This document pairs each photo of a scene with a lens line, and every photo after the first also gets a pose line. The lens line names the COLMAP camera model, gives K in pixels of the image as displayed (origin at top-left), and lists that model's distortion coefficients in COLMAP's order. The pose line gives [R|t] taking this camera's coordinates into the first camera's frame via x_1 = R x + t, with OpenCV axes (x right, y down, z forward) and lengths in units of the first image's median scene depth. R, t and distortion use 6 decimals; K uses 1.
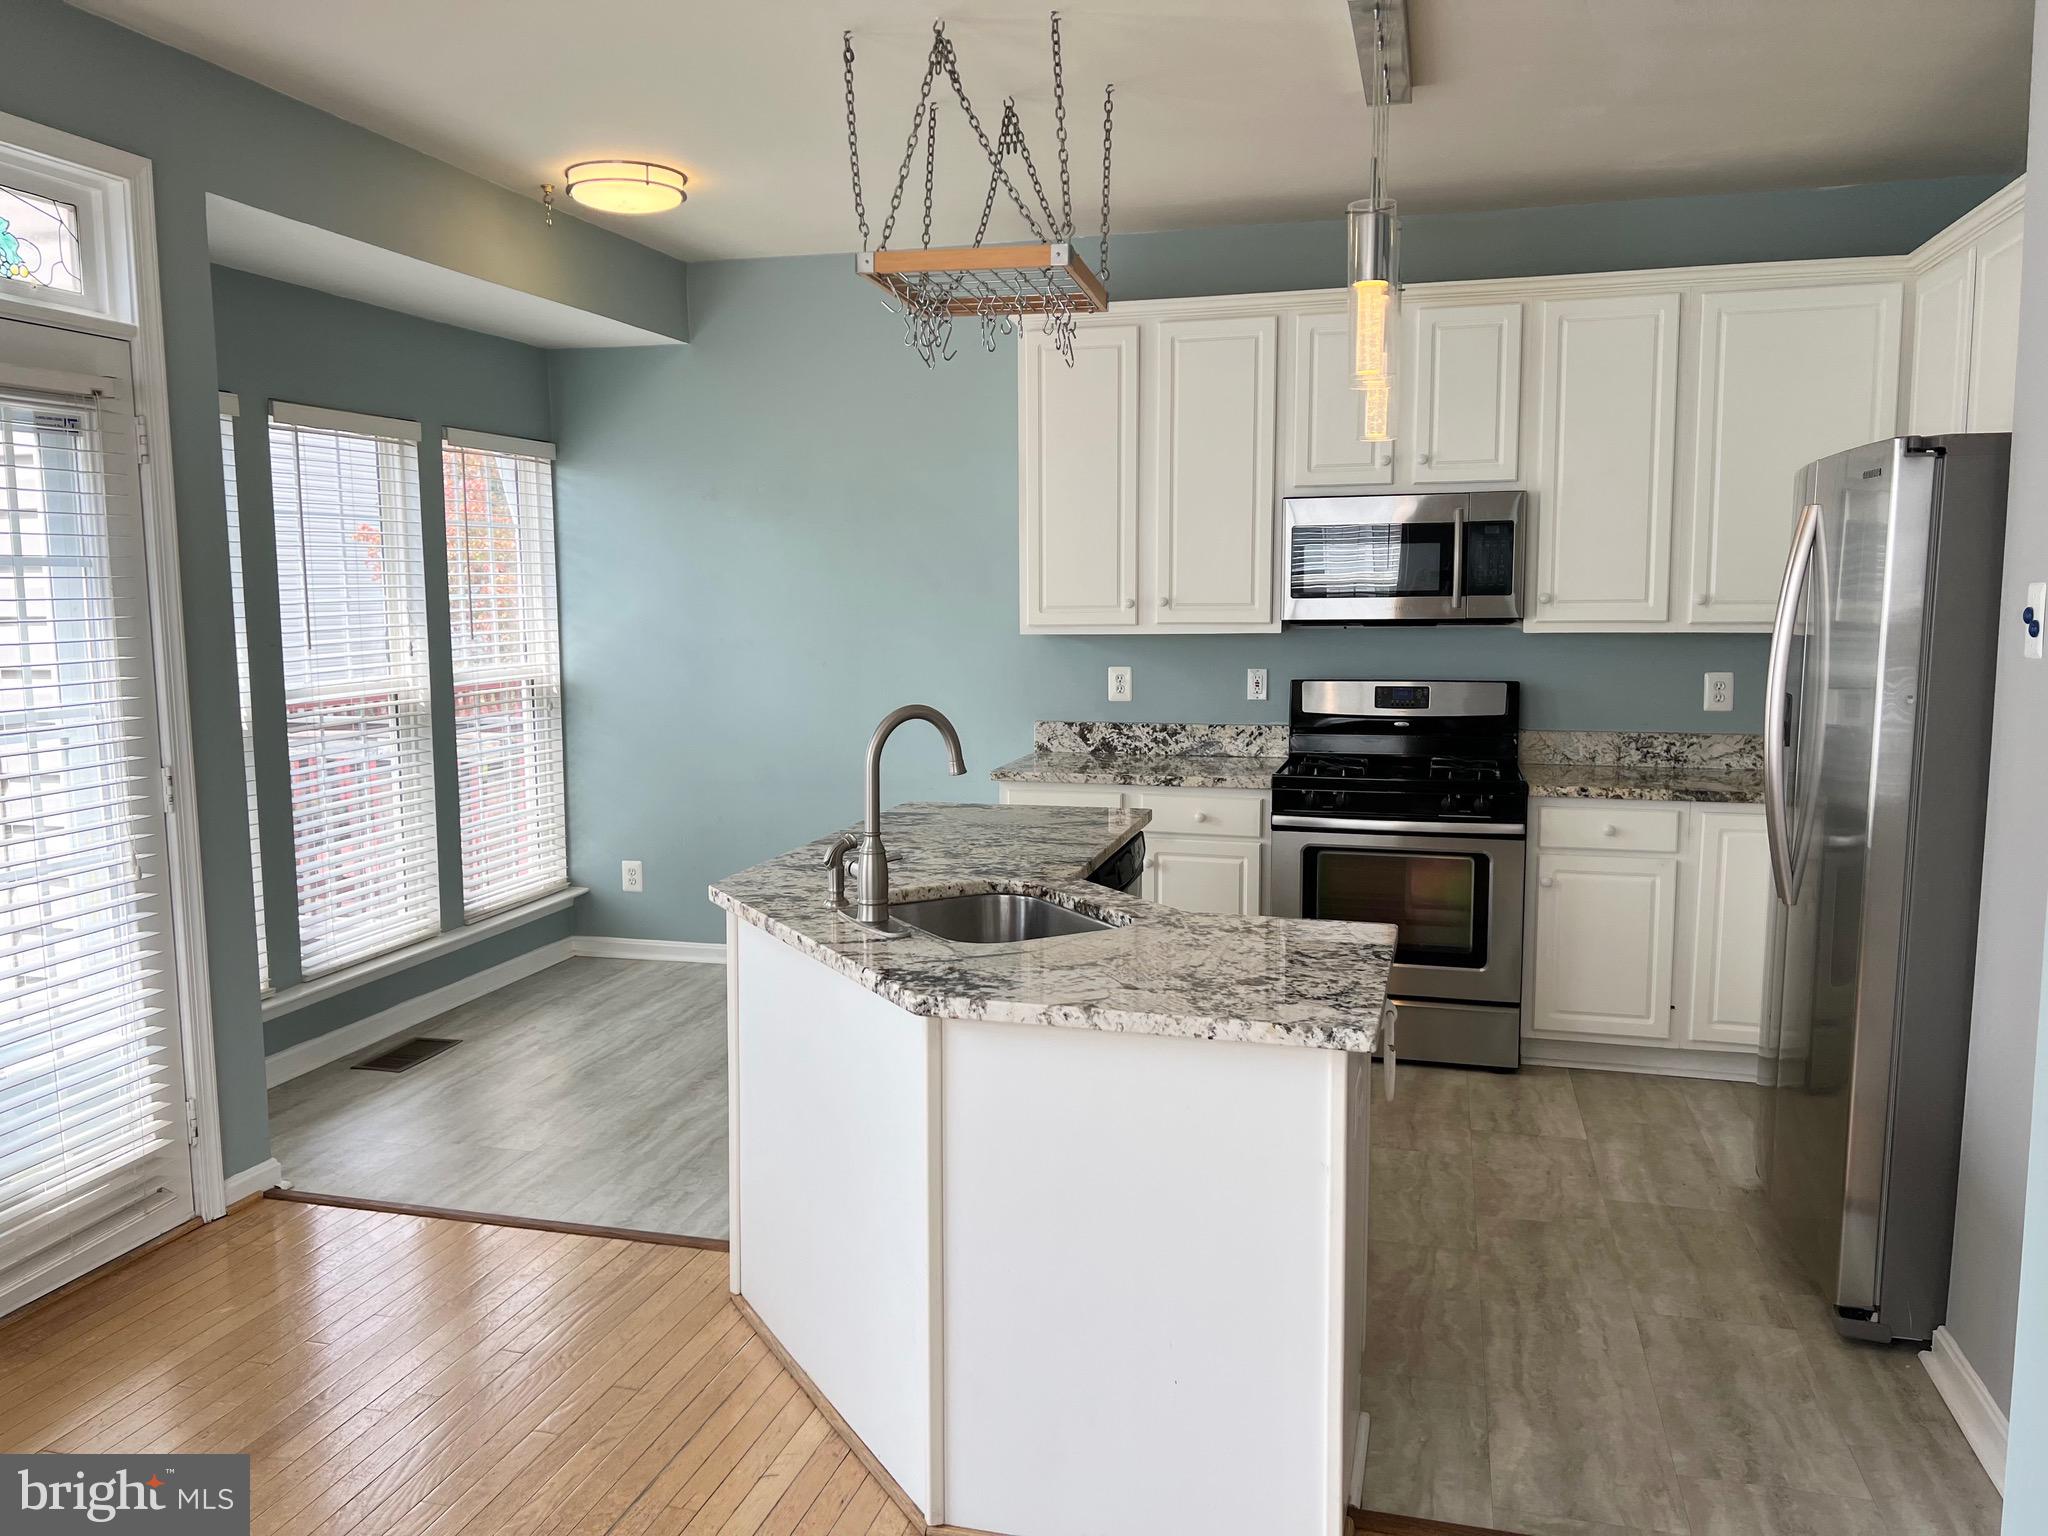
lens RADIAL K [[1533.3, 0, 1008.3], [0, 1533.3, 765.4], [0, 0, 1]] dist [0.048122, -0.058568]
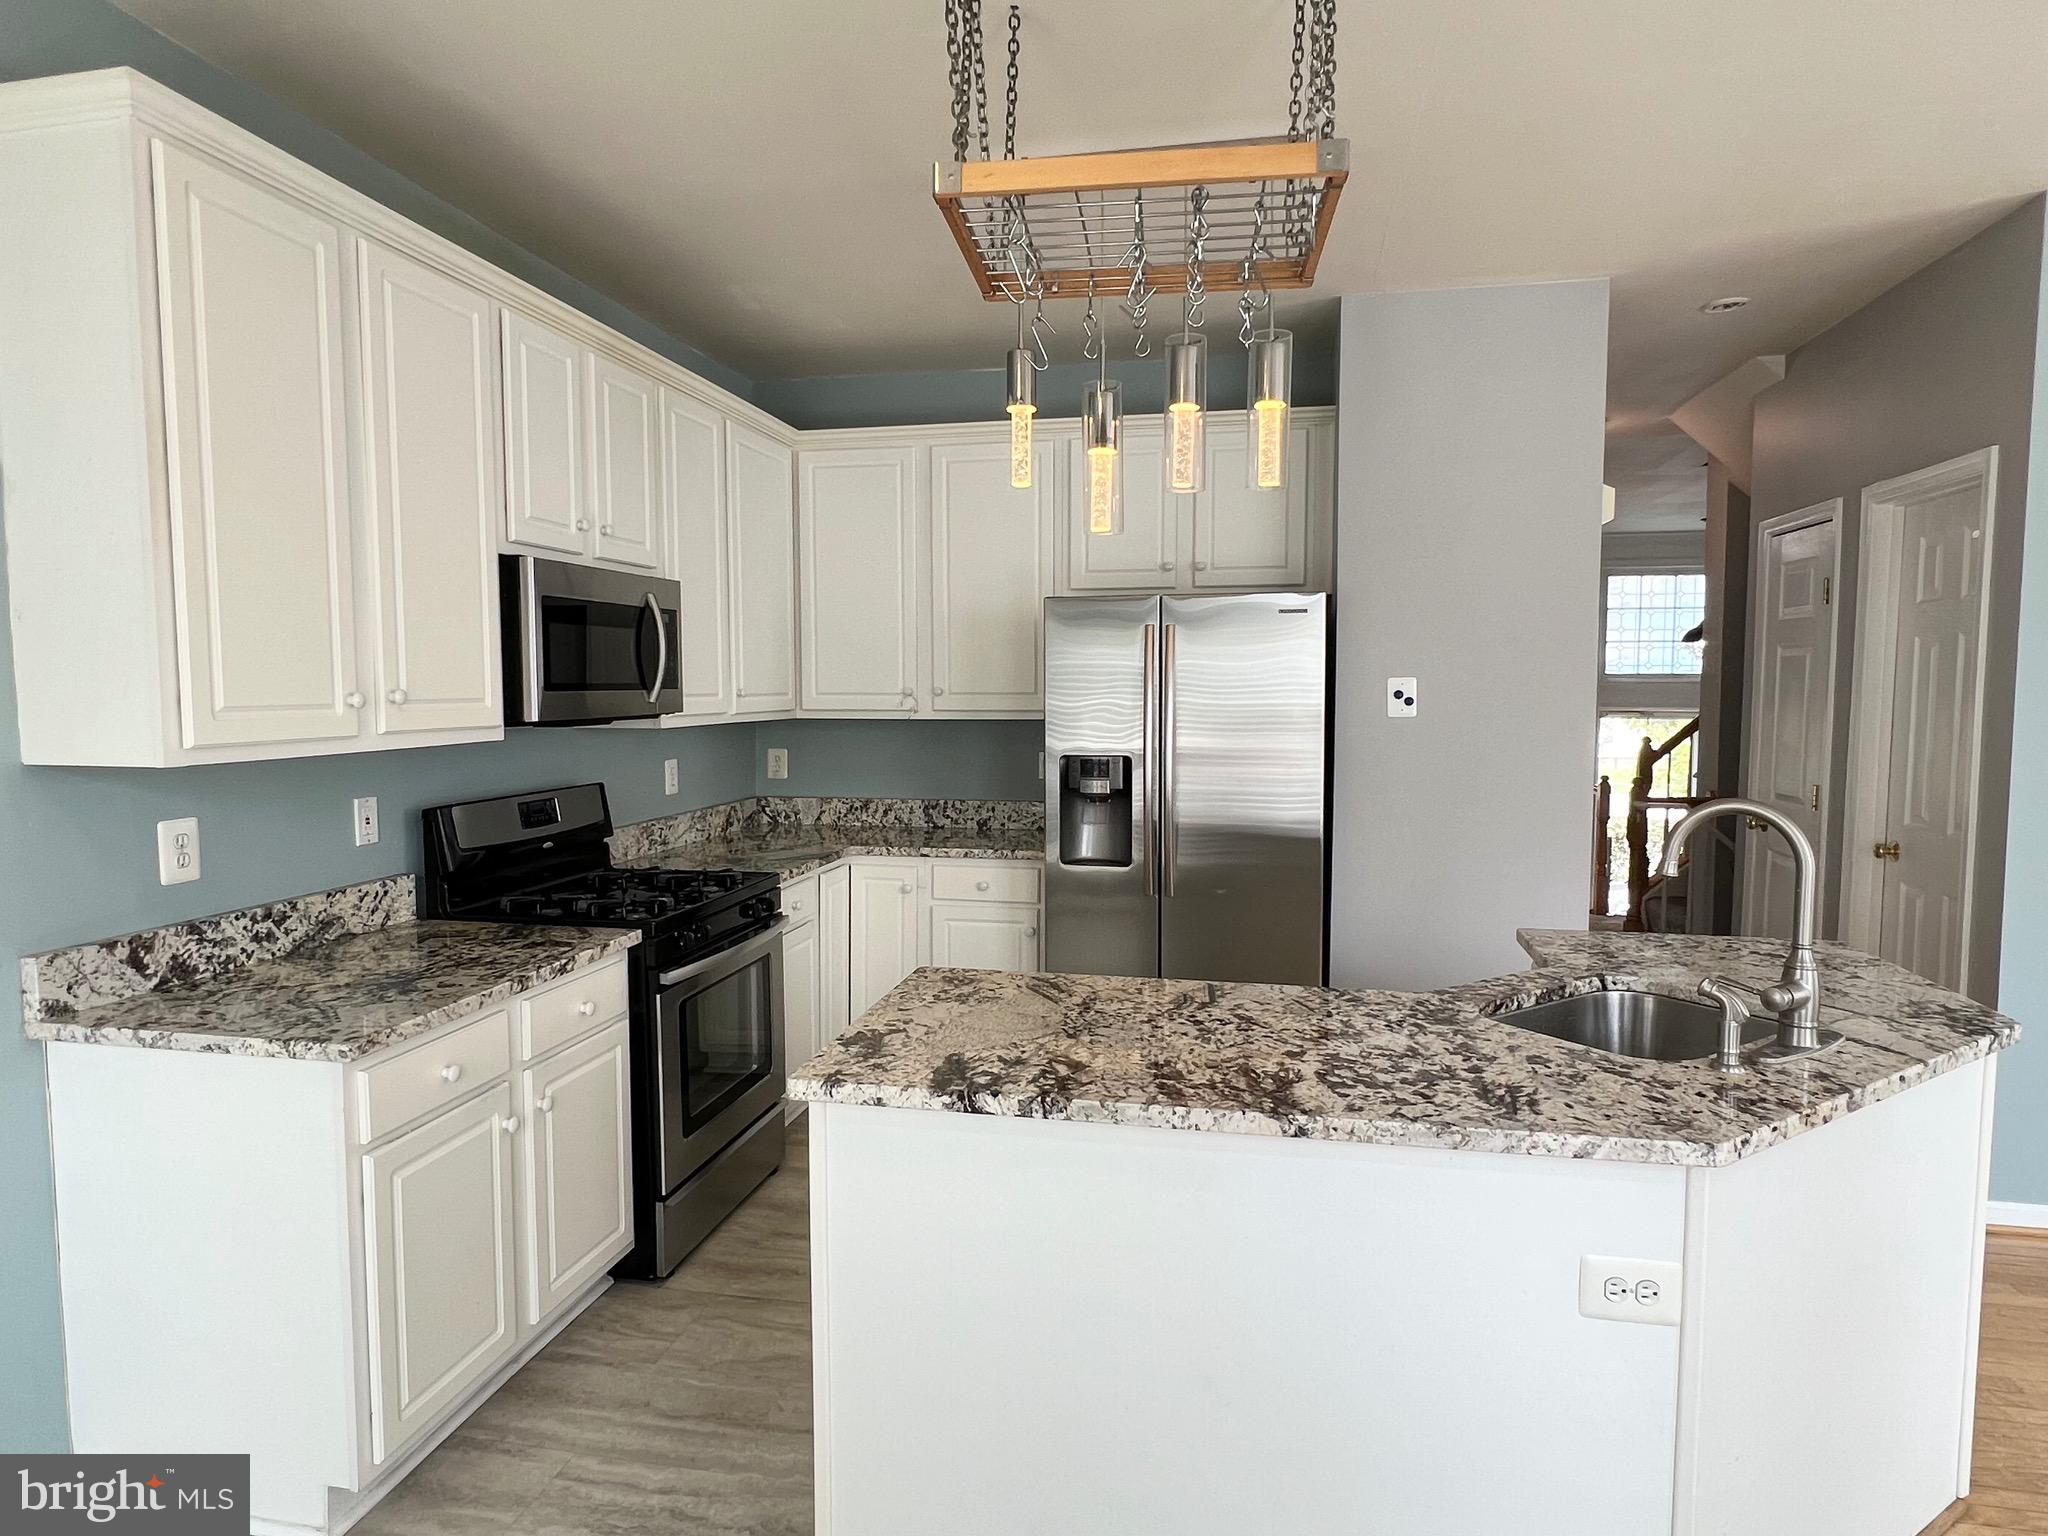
lens RADIAL K [[1186.8, 0, 1019.1], [0, 1186.8, 772.8], [0, 0, 1]] dist [-0.004031, 0.001457]
pose [[-0.069607, -0.068940, 0.995190, -0.392725], [0.115450, 0.990349, 0.076679, -0.085092], [-0.990871, 0.120232, -0.060976, 0.792442]]
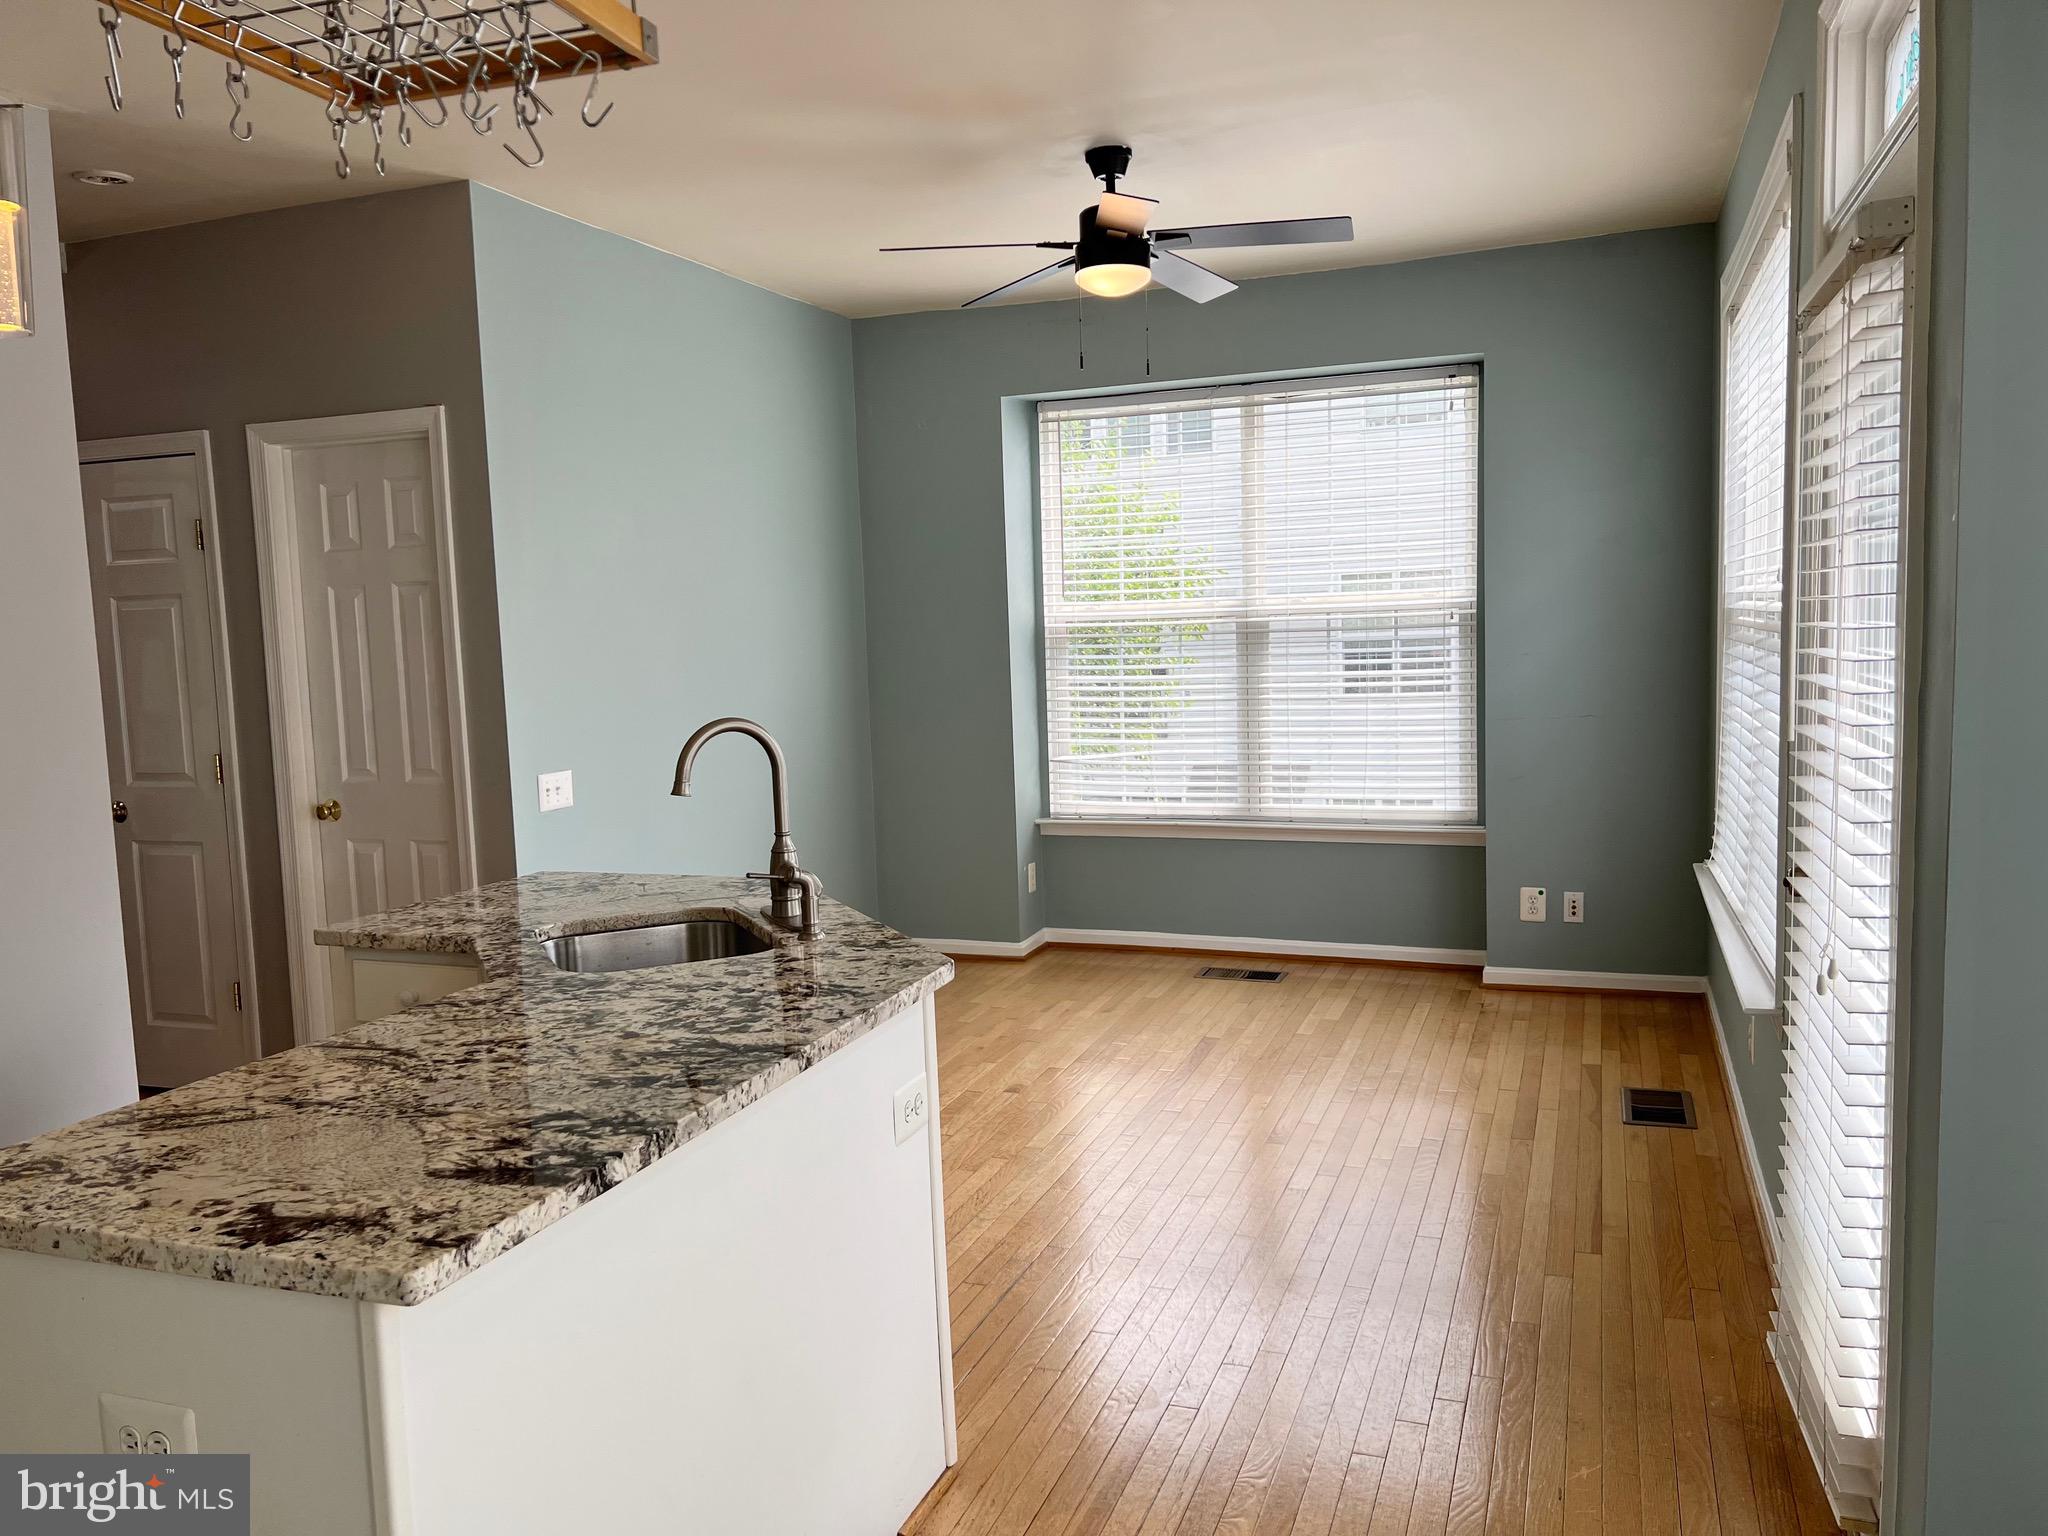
lens RADIAL K [[1533.3, 0, 1013.4], [0, 1533.3, 767.7], [0, 0, 1]] dist [0.048122, -0.058568]
pose [[-0.995685, 0.033176, 0.086668, -0.185050], [0.050688, 0.976720, 0.208442, -0.114287], [-0.077736, 0.211935, -0.974187, 1.078494]]
